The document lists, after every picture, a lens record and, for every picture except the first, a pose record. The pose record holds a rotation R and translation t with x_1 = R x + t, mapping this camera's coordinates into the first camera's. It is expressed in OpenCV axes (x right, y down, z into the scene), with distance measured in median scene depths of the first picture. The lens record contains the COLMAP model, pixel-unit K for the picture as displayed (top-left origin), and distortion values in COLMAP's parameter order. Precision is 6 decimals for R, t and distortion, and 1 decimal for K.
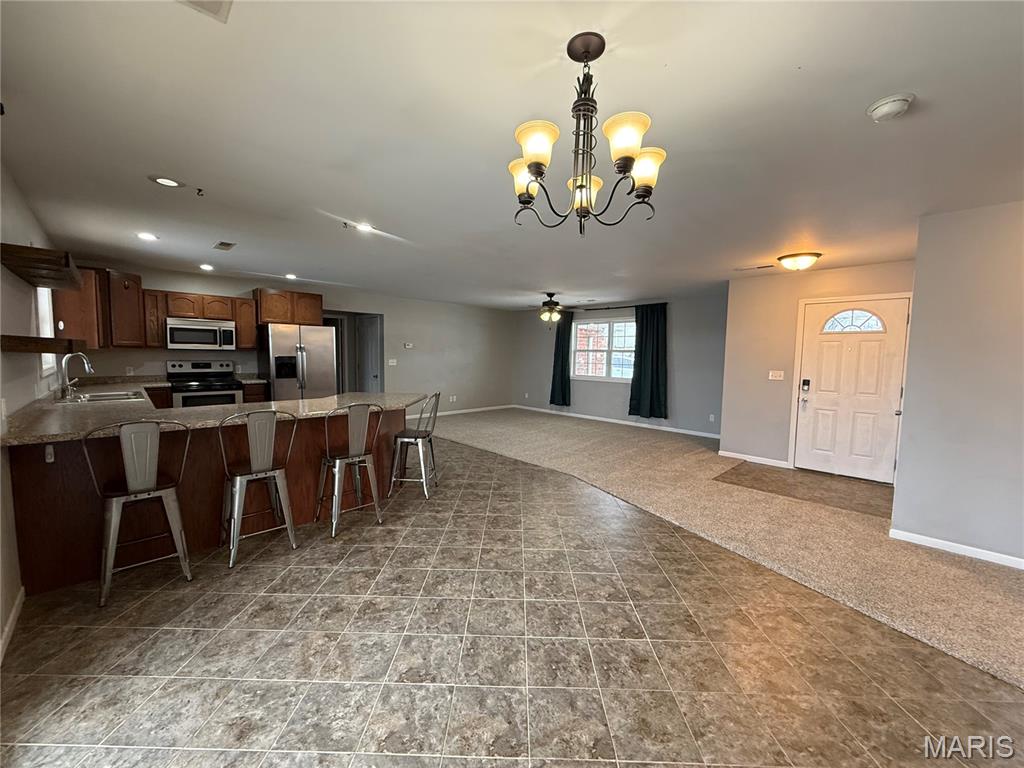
lens RADIAL K [[406.6, 0, 512.1], [0, 406.6, 386.3], [0, 0, 1]] dist [0.000928, -0.000165]
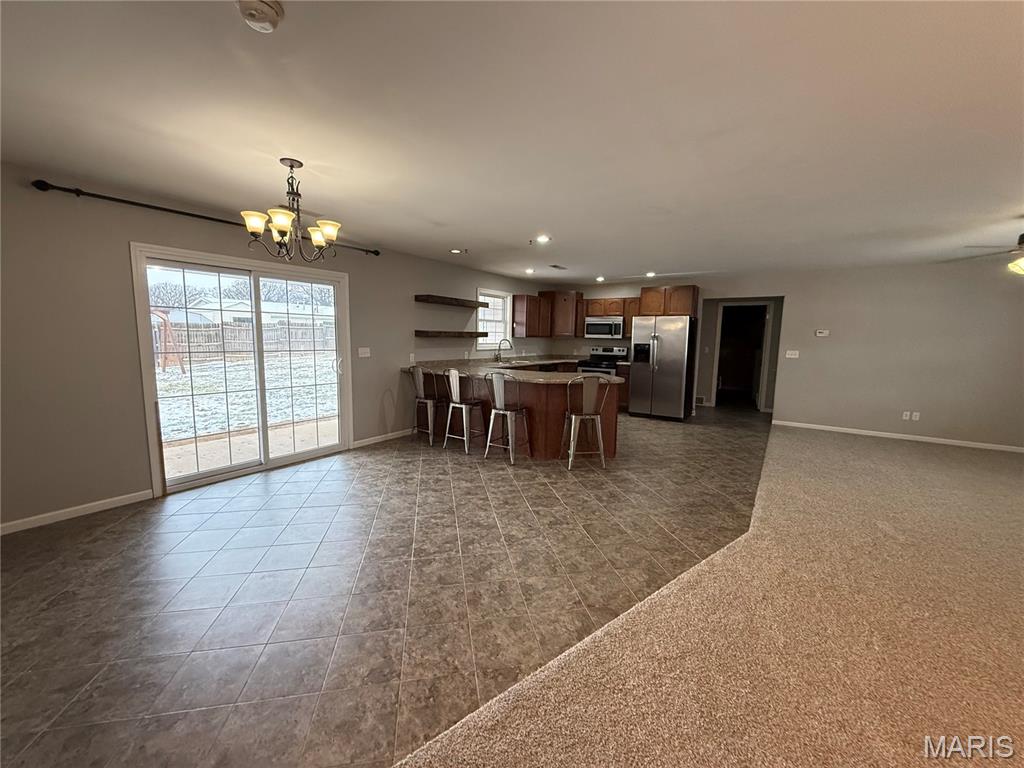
lens RADIAL K [[406.6, 0, 506.8], [0, 406.6, 381.4], [0, 0, 1]] dist [0.000928, -0.000165]
pose [[0.194260, 0.095301, -0.976310, 0.851401], [-0.093354, 0.992548, 0.078311, -0.033618], [0.976498, 0.075929, 0.201709, 0.617755]]
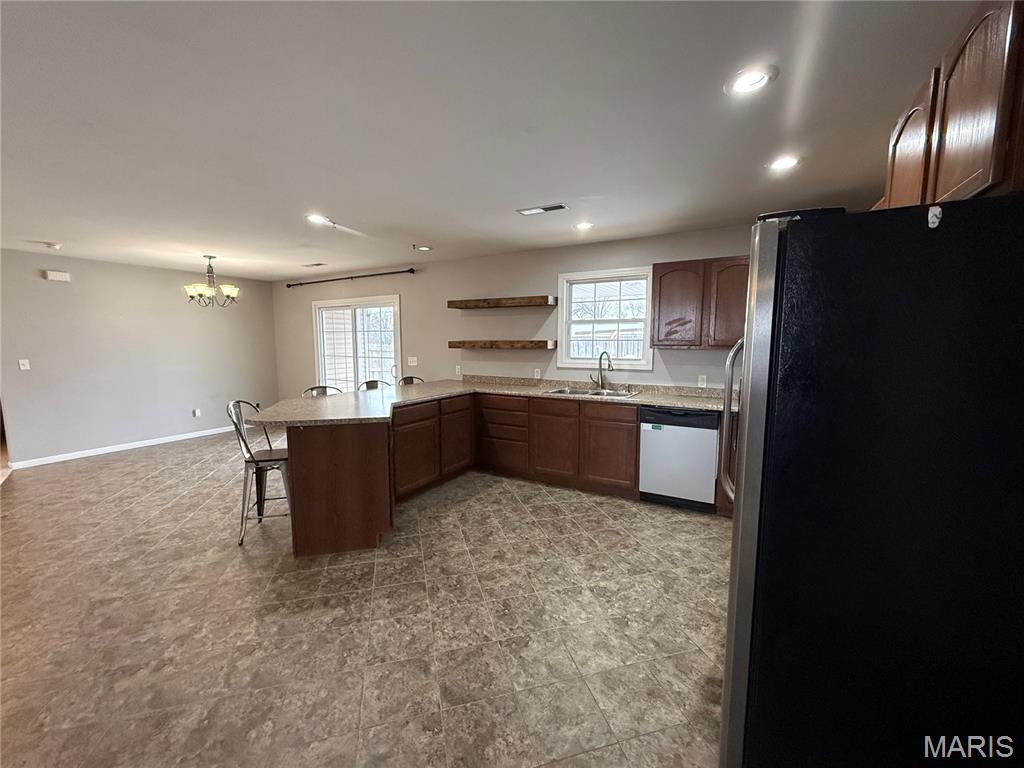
lens RADIAL K [[406.6, 0, 513.1], [0, 406.6, 381.7], [0, 0, 1]] dist [0.000928, -0.000165]
pose [[-0.958652, 0.011529, -0.284346, -0.495199], [-0.040032, 0.983780, 0.174855, -0.184766], [0.281750, 0.179009, -0.942641, 1.976080]]
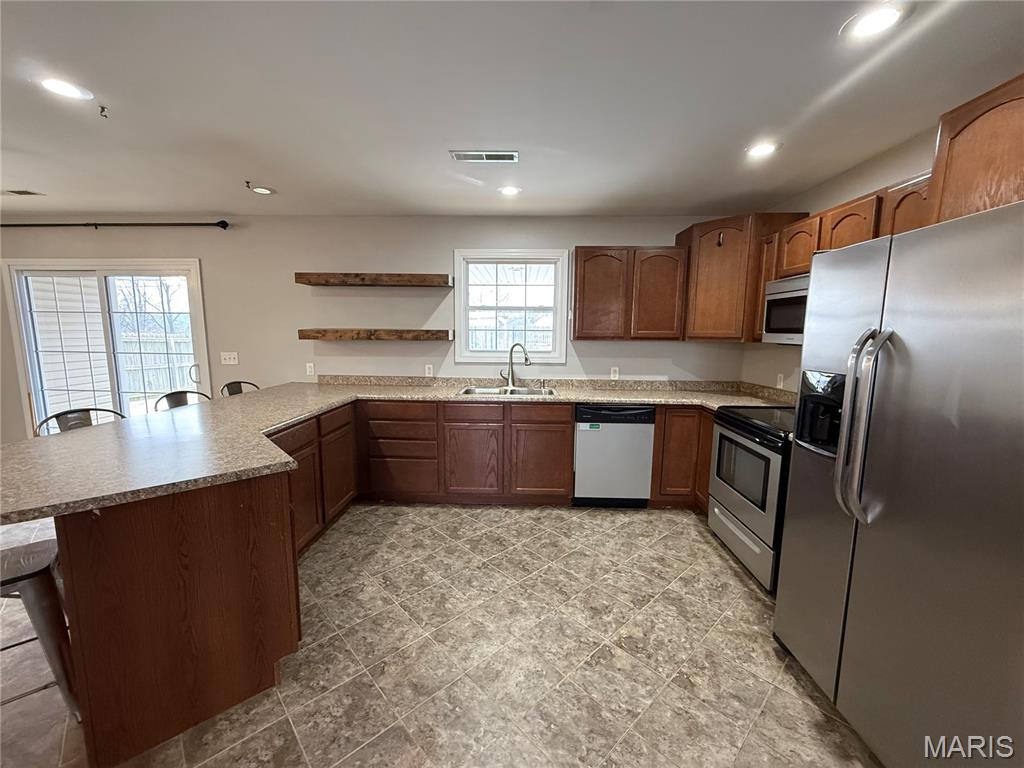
lens RADIAL K [[406.6, 0, 511.3], [0, 406.6, 384.2], [0, 0, 1]] dist [0.000928, -0.000165]
pose [[-0.721352, 0.067112, -0.689309, -0.365034], [-0.077971, 0.981096, 0.177116, -0.156305], [0.688165, 0.181510, -0.702483, 1.671374]]
